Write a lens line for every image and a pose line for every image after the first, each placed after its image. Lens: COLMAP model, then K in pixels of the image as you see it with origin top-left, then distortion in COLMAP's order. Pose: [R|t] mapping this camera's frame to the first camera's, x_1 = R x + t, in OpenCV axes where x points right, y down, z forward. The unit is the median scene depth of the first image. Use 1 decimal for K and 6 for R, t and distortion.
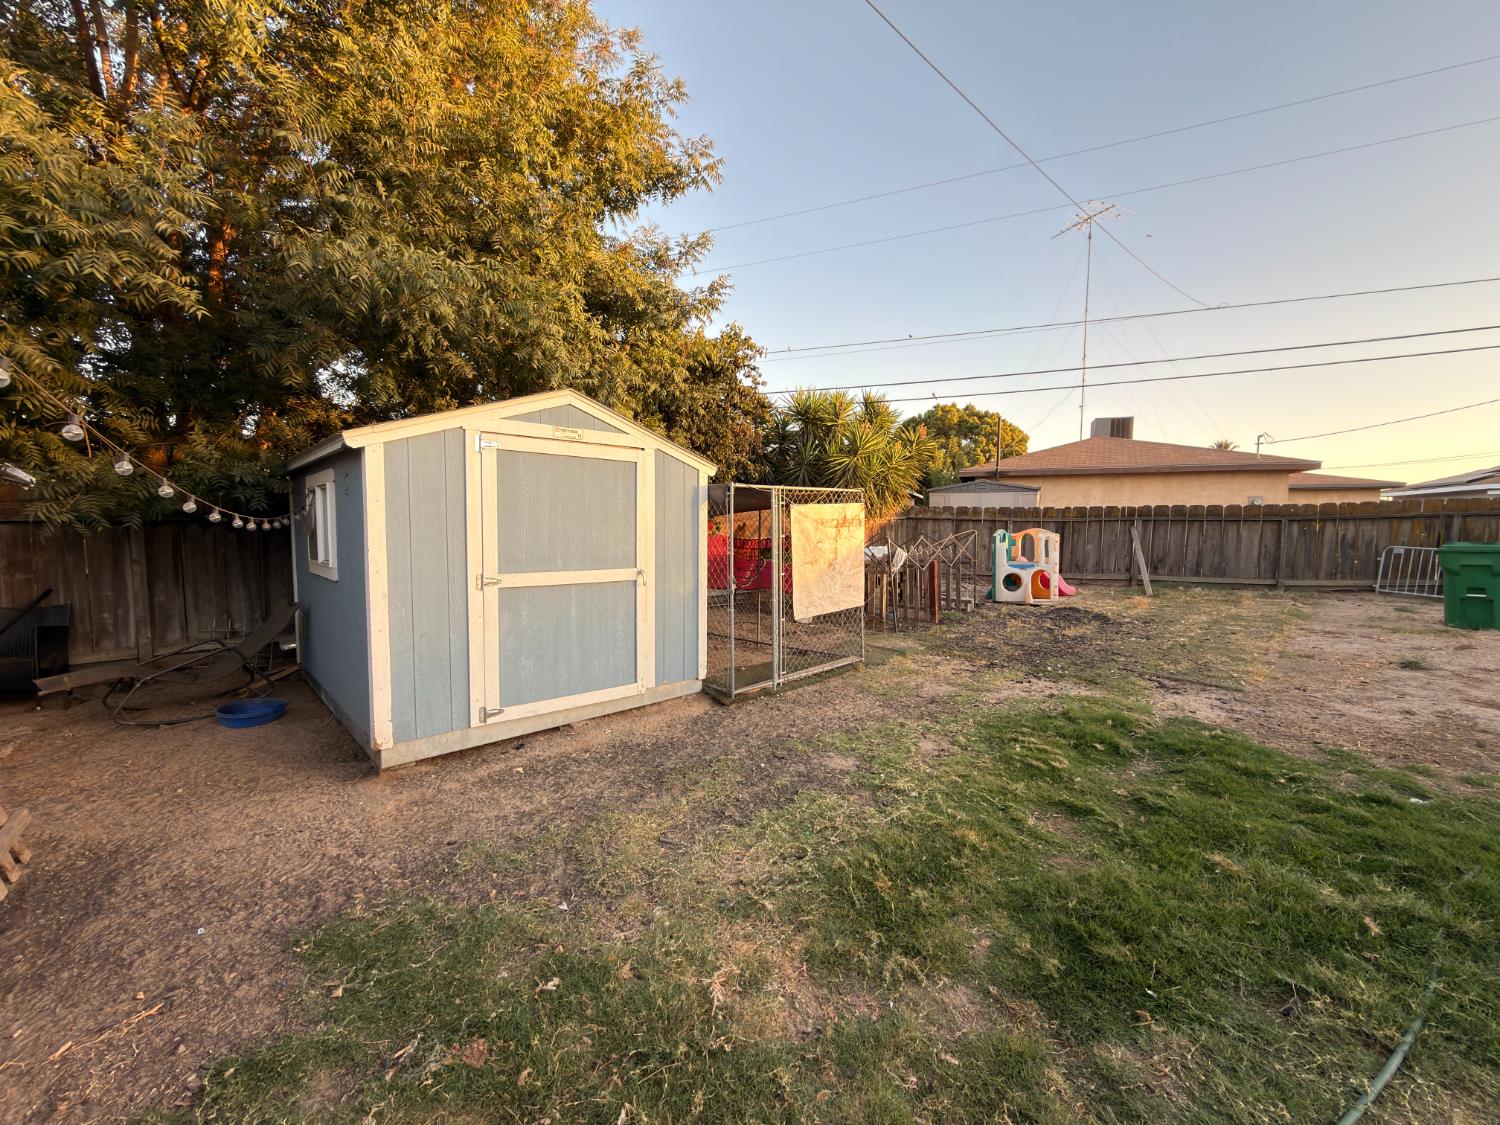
lens RADIAL K [[600.7, 0, 753.5], [0, 600.7, 561.1], [0, 0, 1]] dist [0.000811, -0.000359]
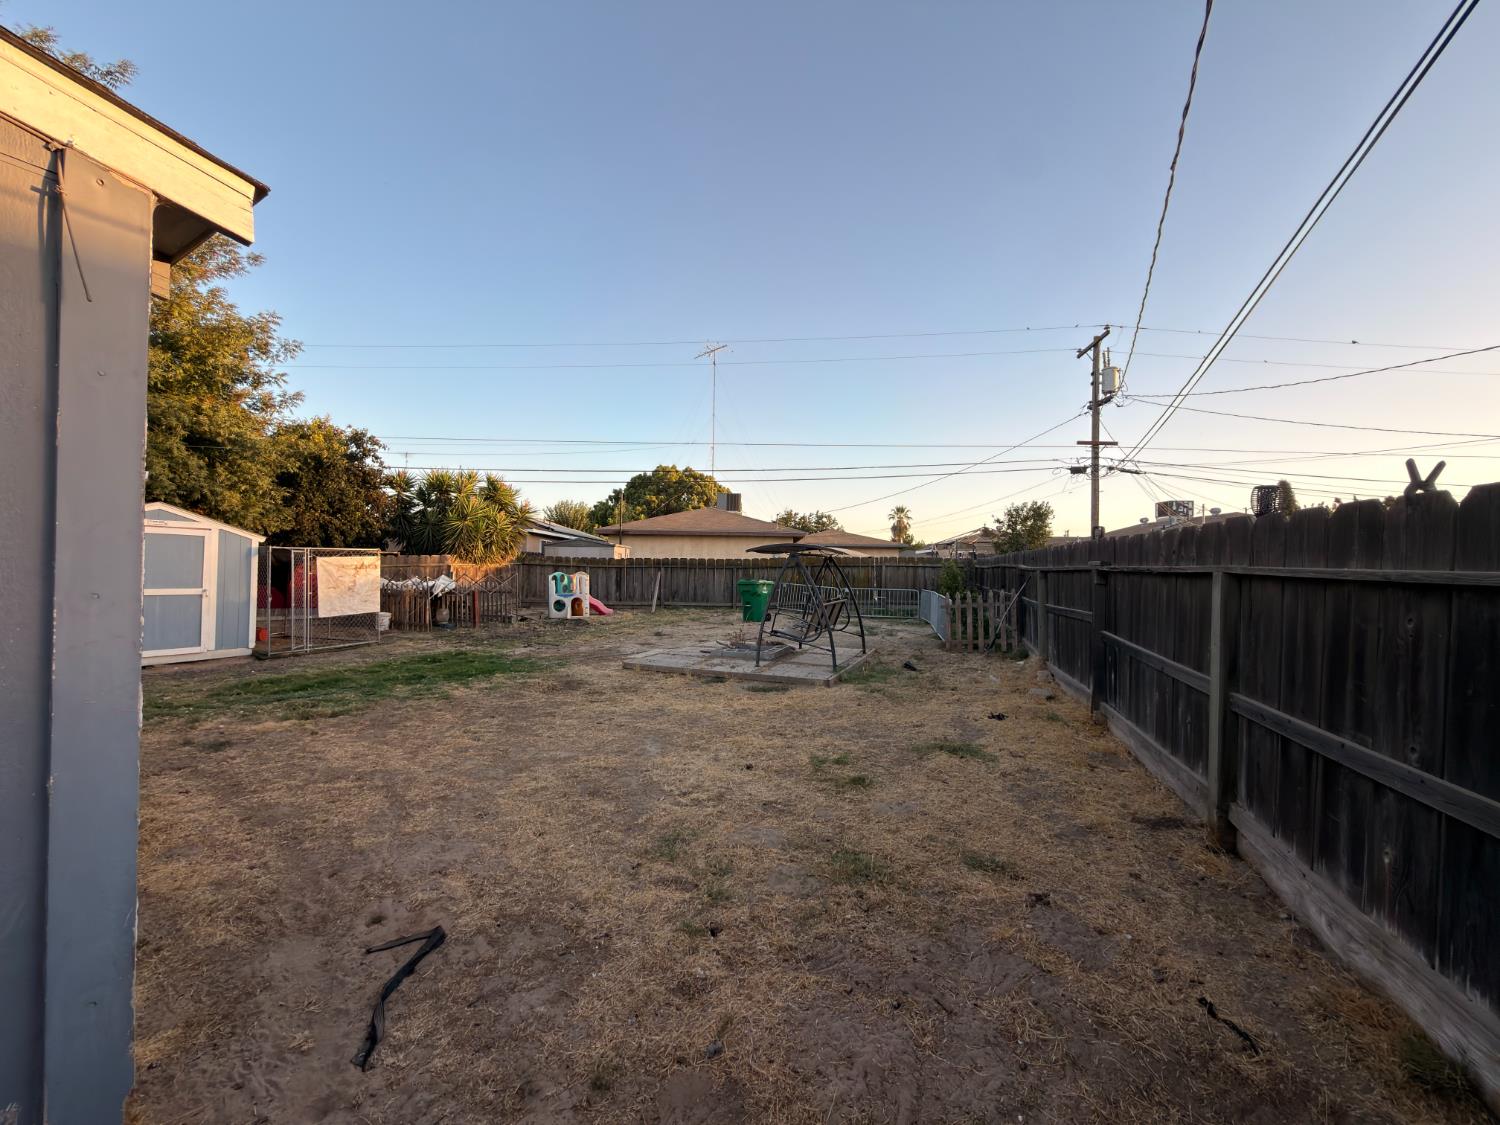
lens RADIAL K [[600.7, 0, 746.4], [0, 600.7, 565.2], [0, 0, 1]] dist [0.000811, -0.000359]
pose [[0.939964, 0.011960, 0.341065, 0.355180], [0.010475, 0.997904, -0.063864, 0.034872], [-0.341114, 0.063602, 0.937868, -0.645881]]
